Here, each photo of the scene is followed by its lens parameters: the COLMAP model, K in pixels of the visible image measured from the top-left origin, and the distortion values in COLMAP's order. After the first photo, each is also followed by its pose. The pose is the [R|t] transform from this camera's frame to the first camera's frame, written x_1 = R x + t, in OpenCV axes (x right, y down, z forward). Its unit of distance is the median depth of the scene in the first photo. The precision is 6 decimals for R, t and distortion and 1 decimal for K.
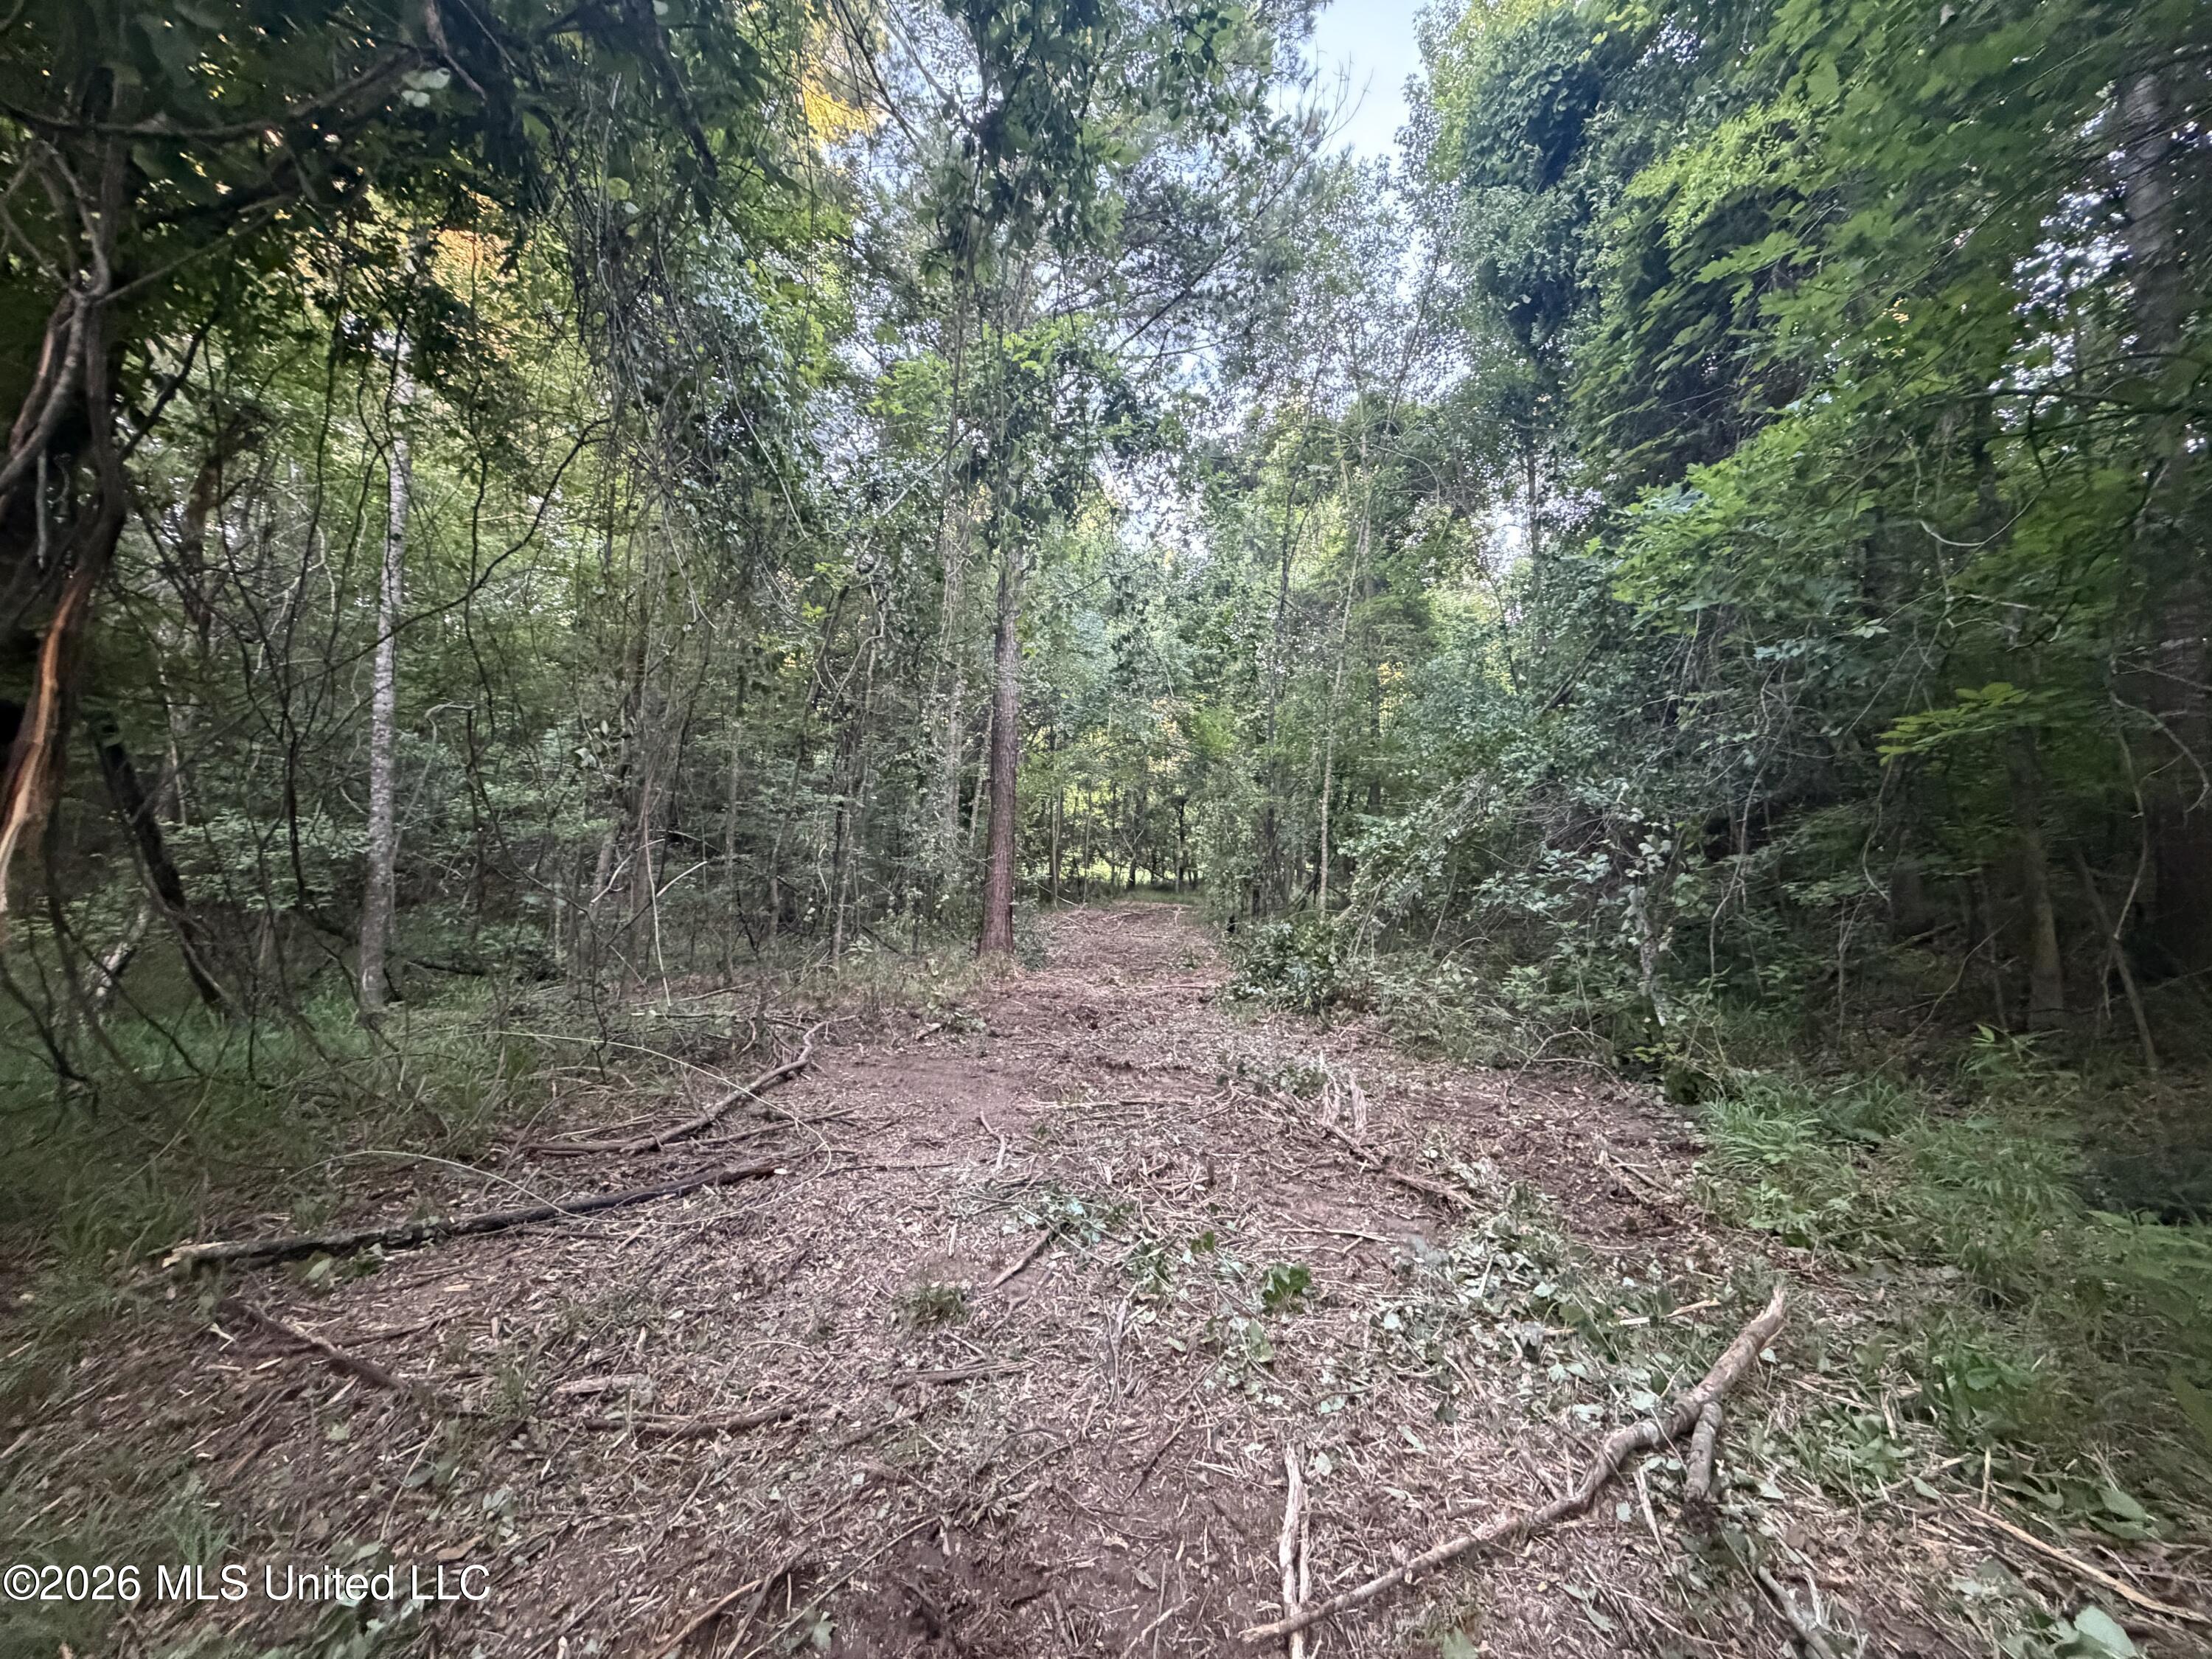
lens RADIAL K [[888.1, 0, 1115.0], [0, 888.1, 821.8], [0, 0, 1]] dist [0.011104, 0.000338]
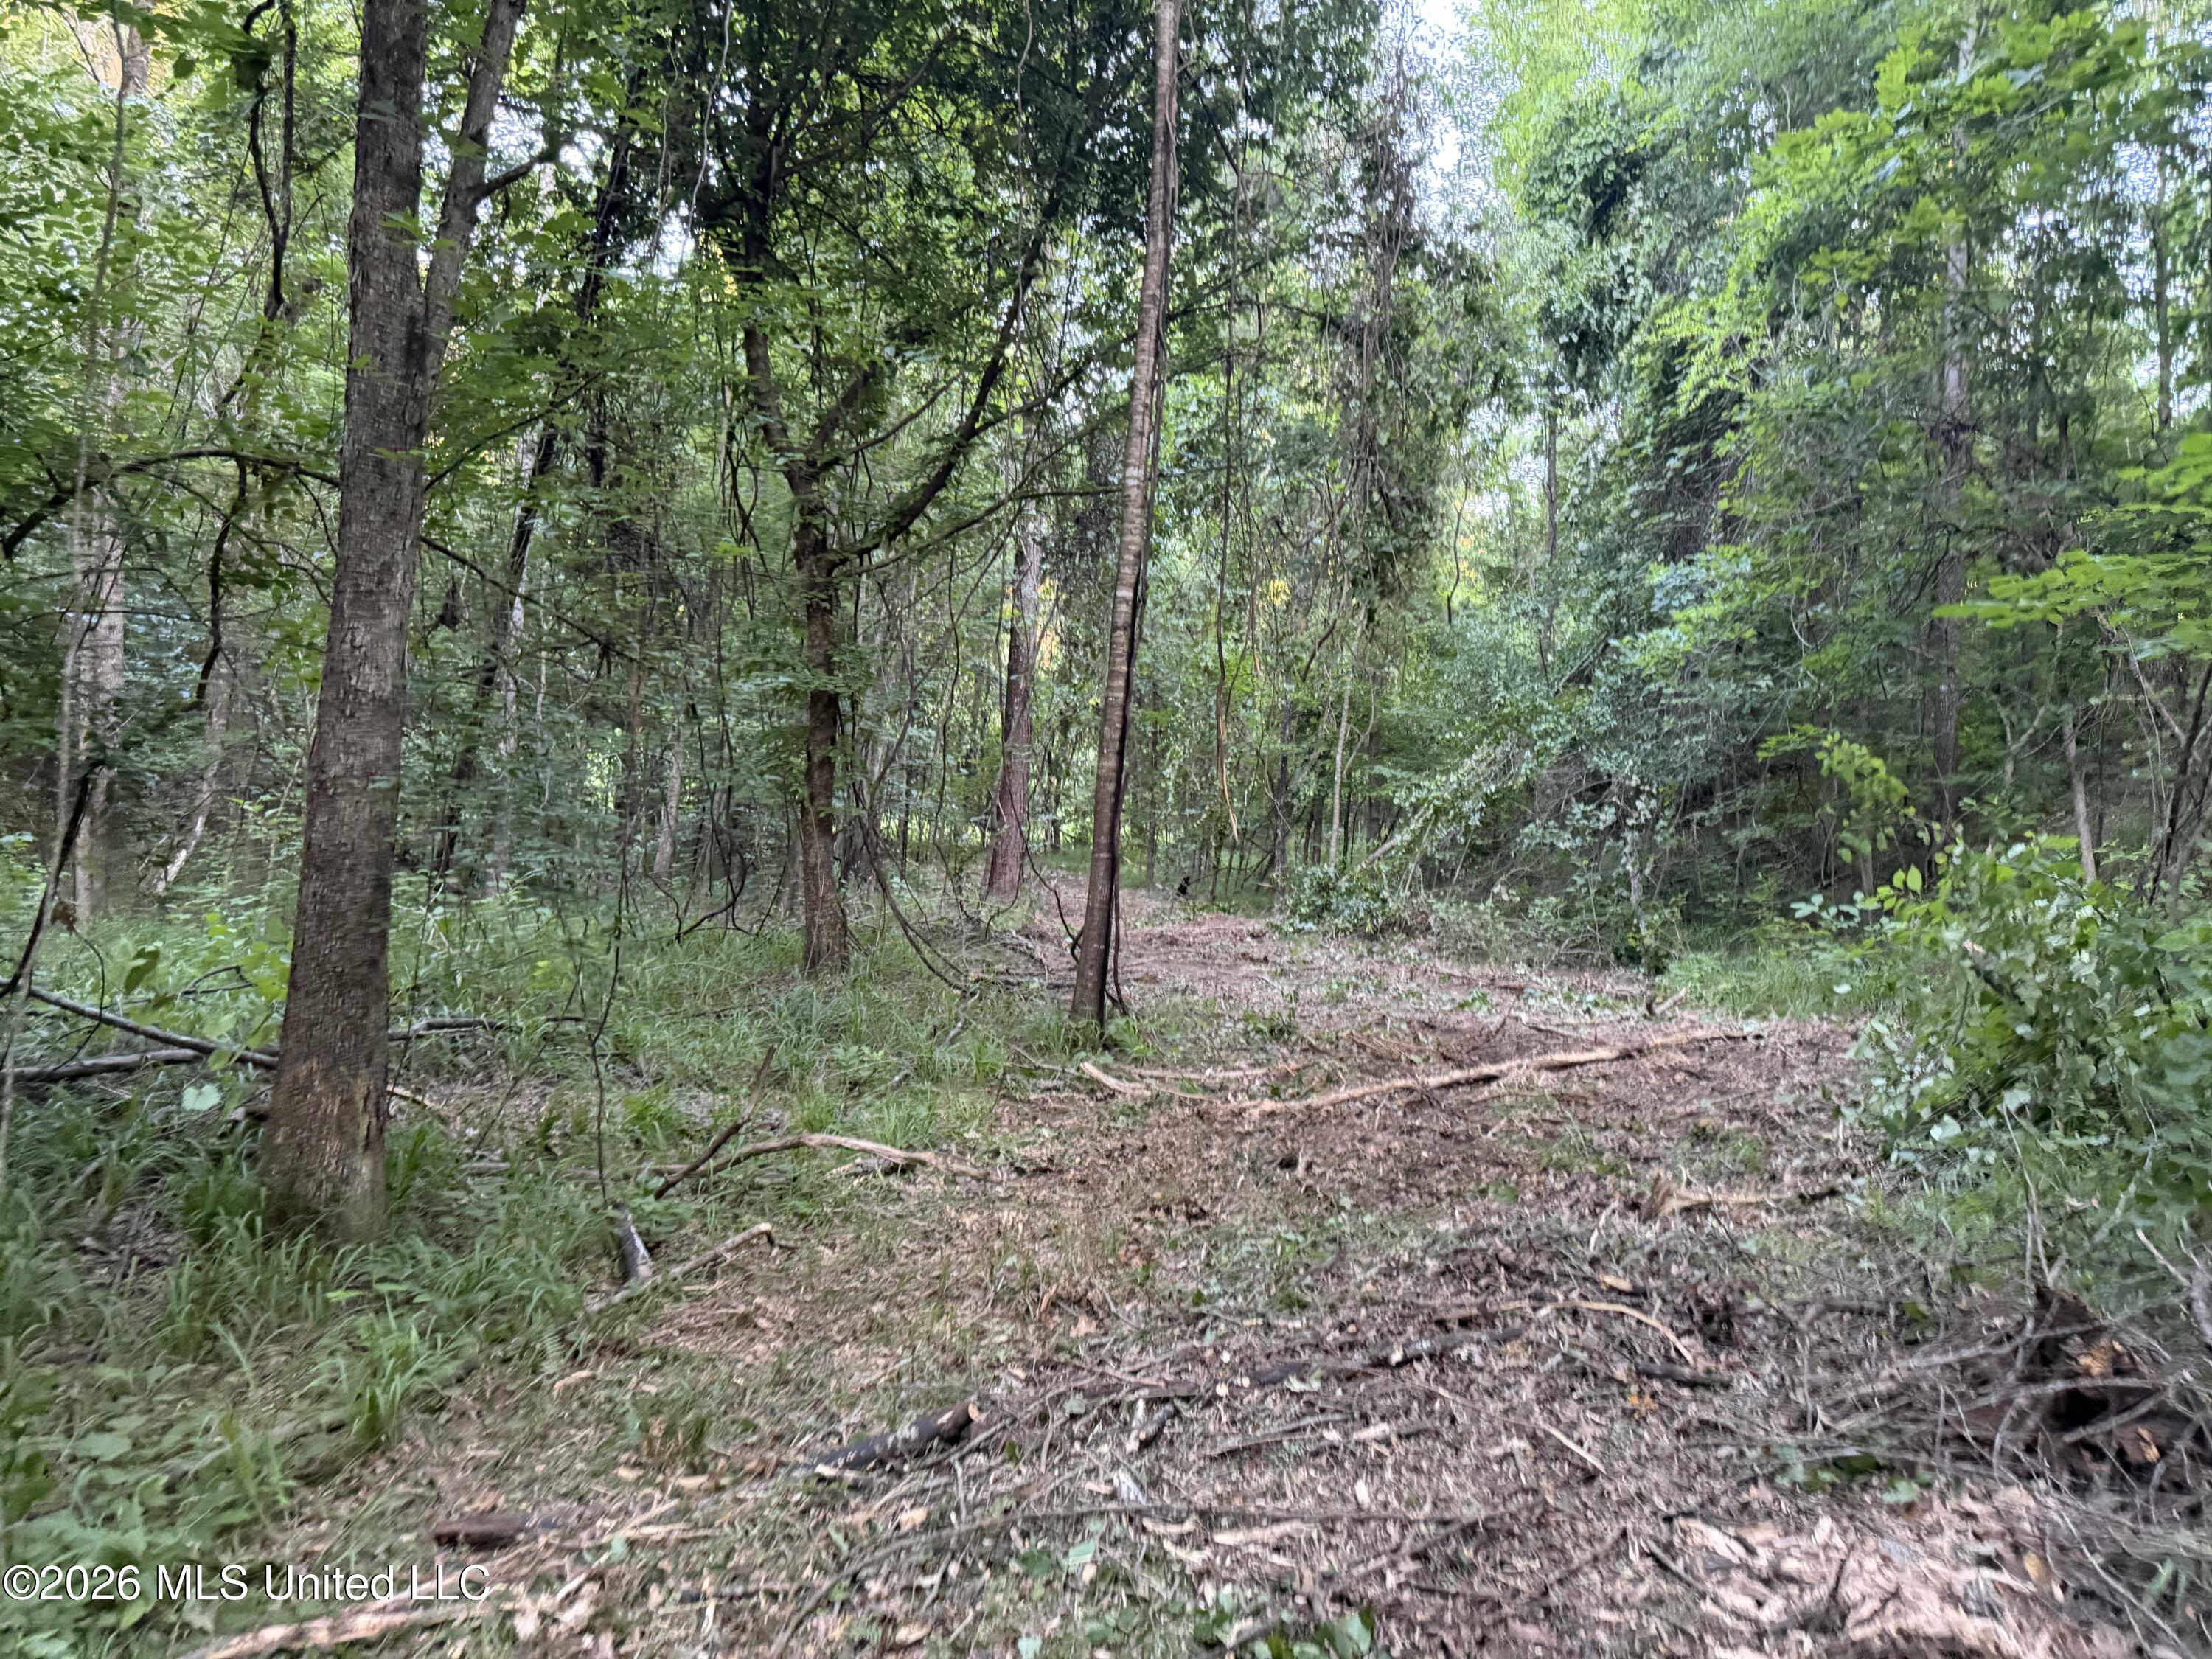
lens RADIAL K [[1583.0, 0, 1101.0], [0, 1583.0, 831.6], [0, 0, 1]] dist [0.072267, -0.085478]
pose [[0.974999, 0.031297, 0.219993, -0.642991], [-0.042497, 0.998020, 0.046360, -0.007034], [-0.218107, -0.054550, 0.974399, -1.037116]]
